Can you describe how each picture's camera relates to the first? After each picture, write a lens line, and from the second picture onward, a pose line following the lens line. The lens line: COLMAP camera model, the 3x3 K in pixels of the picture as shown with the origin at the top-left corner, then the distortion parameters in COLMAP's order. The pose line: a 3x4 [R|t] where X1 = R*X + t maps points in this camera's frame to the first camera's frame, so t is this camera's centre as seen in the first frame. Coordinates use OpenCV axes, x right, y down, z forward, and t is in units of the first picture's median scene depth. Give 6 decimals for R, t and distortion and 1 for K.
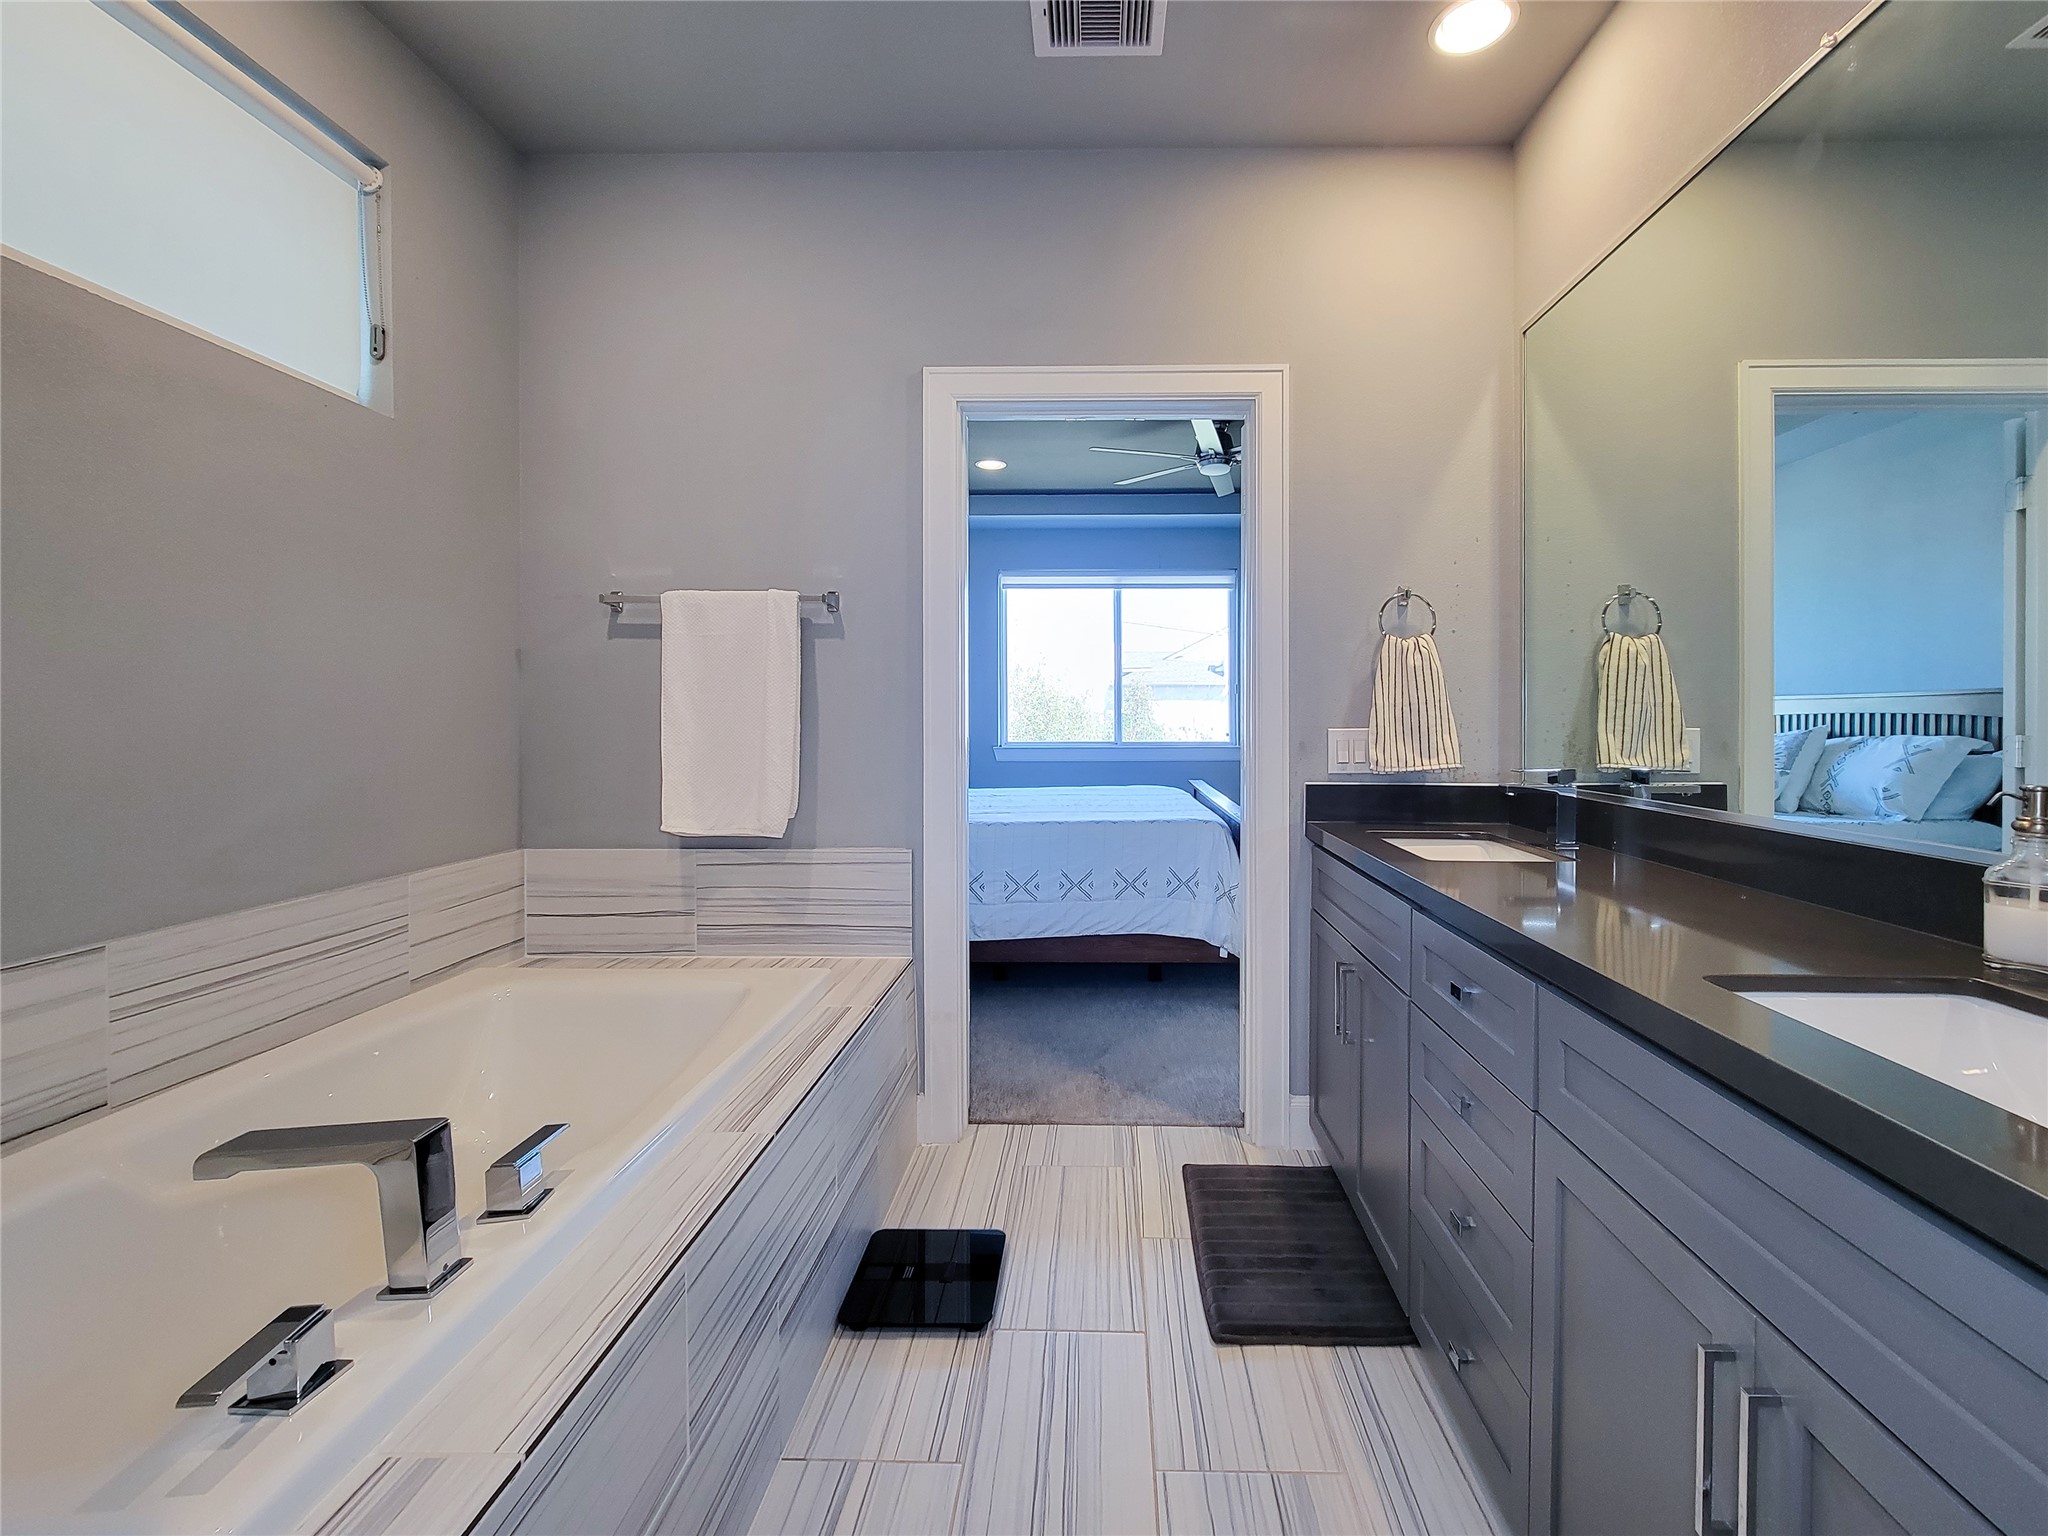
lens RADIAL K [[971.8, 0, 1044.7], [0, 971.8, 760.2], [0, 0, 1]] dist [0.004952, -0.006380]
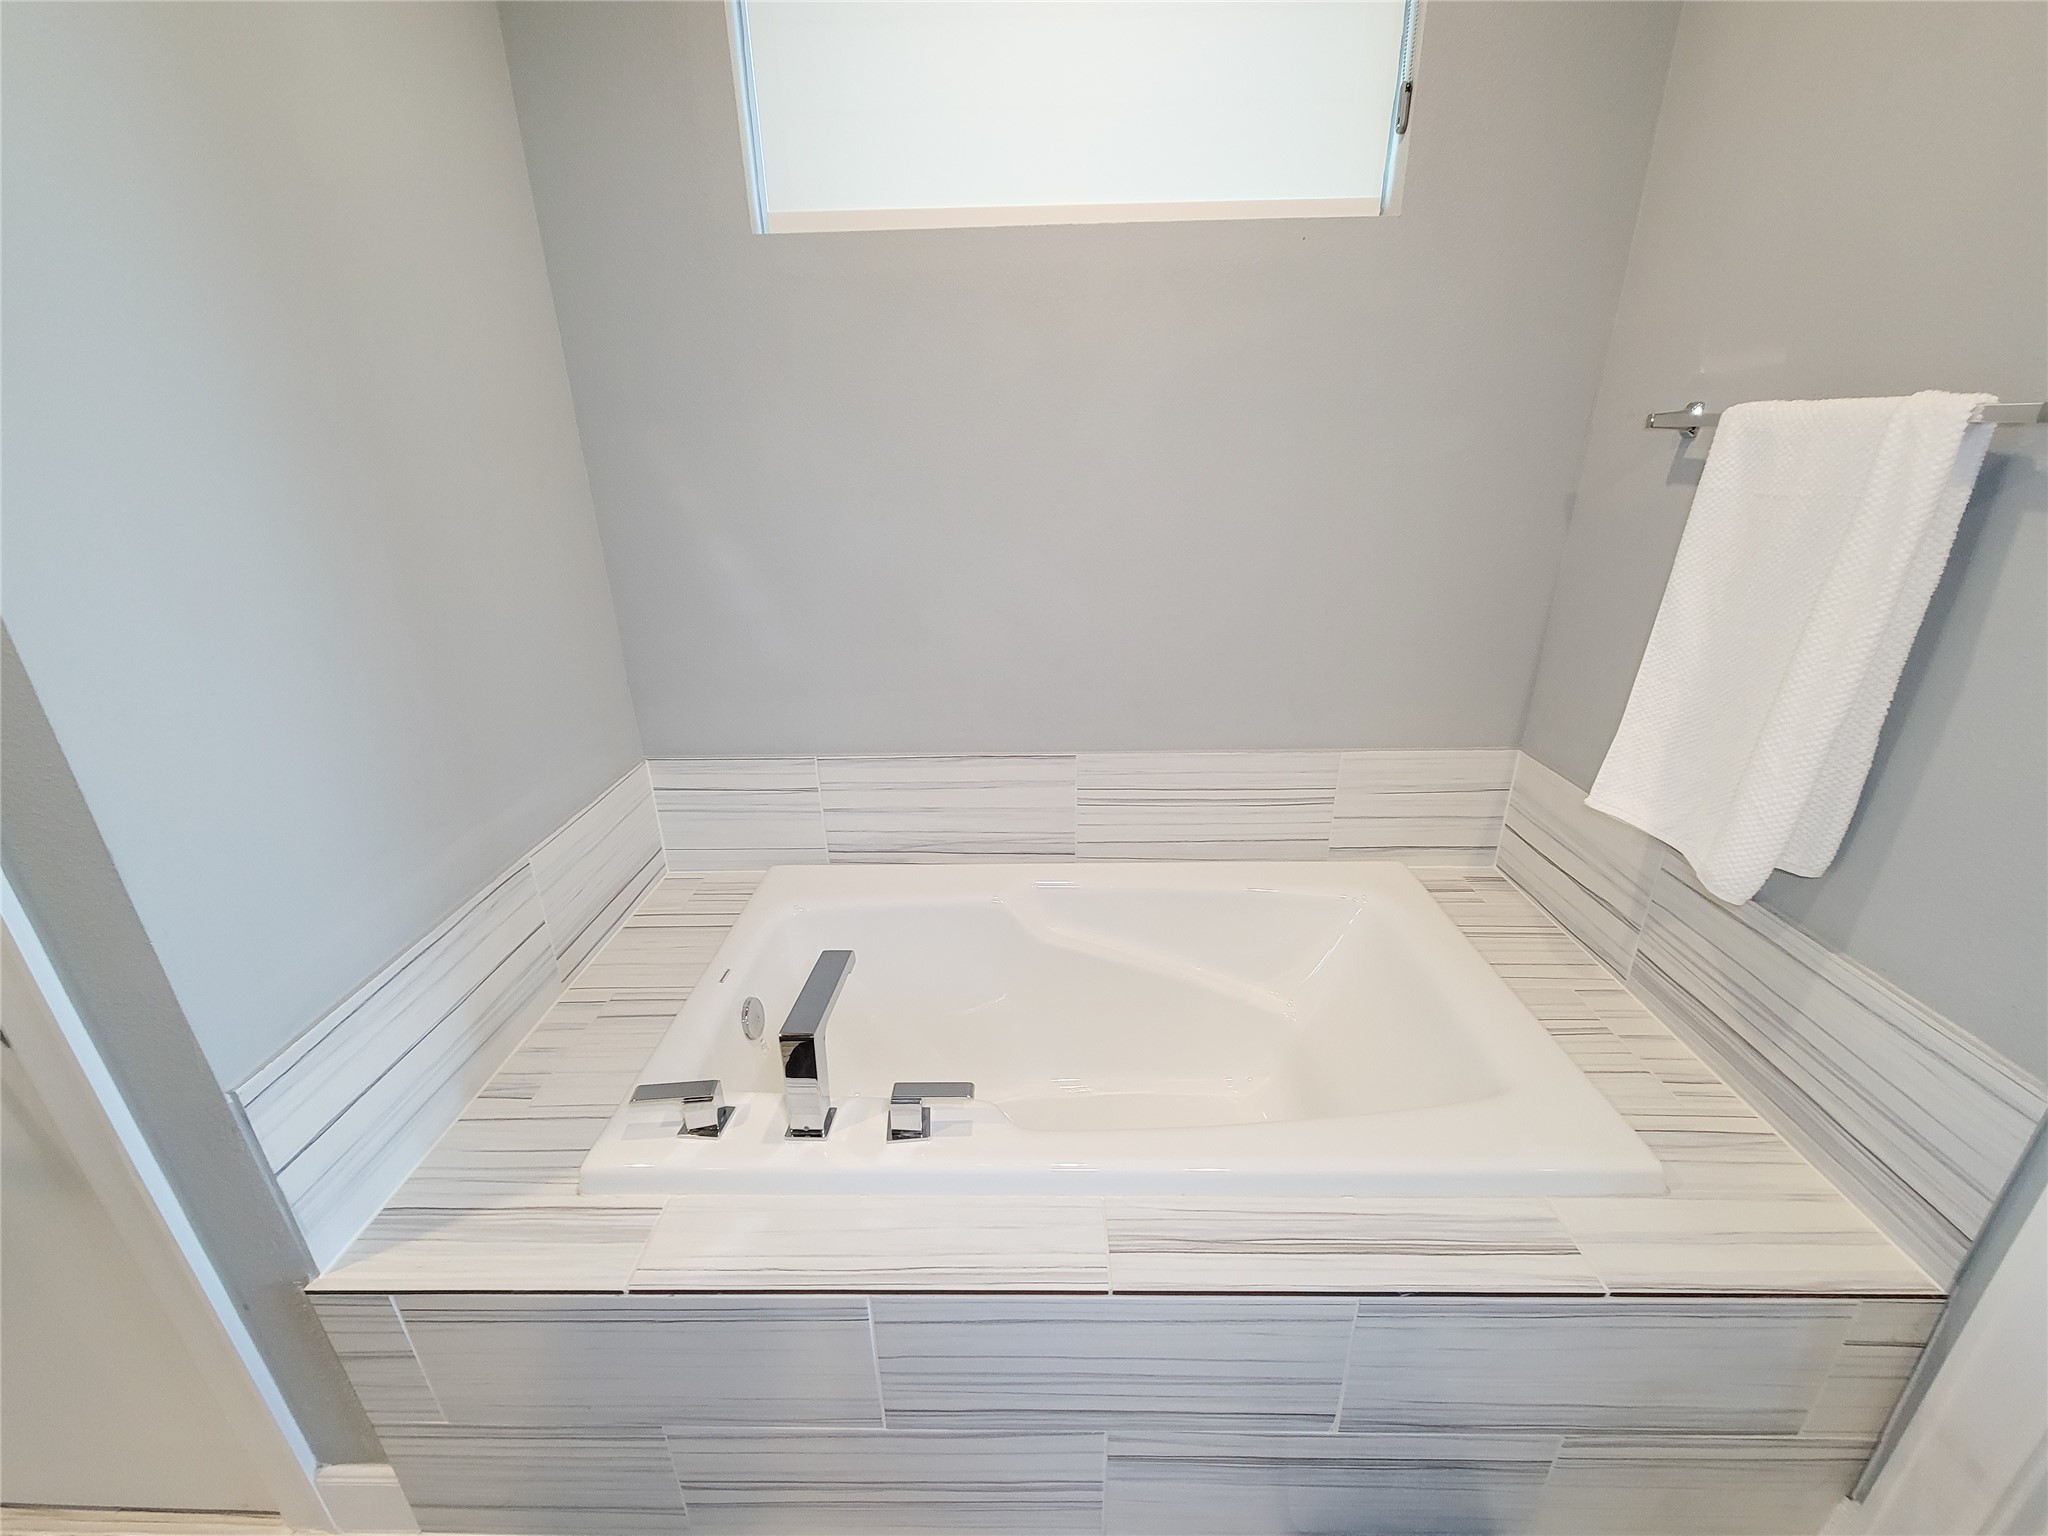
lens RADIAL K [[838.6, 0, 1027.1], [0, 838.6, 773.2], [0, 0, 1]] dist [-0.001889, -0.001063]
pose [[0.021657, 0.369353, -0.929037, 0.119768], [0.003414, 0.929222, 0.369506, -0.156486], [0.999760, -0.011175, 0.018863, 0.592918]]
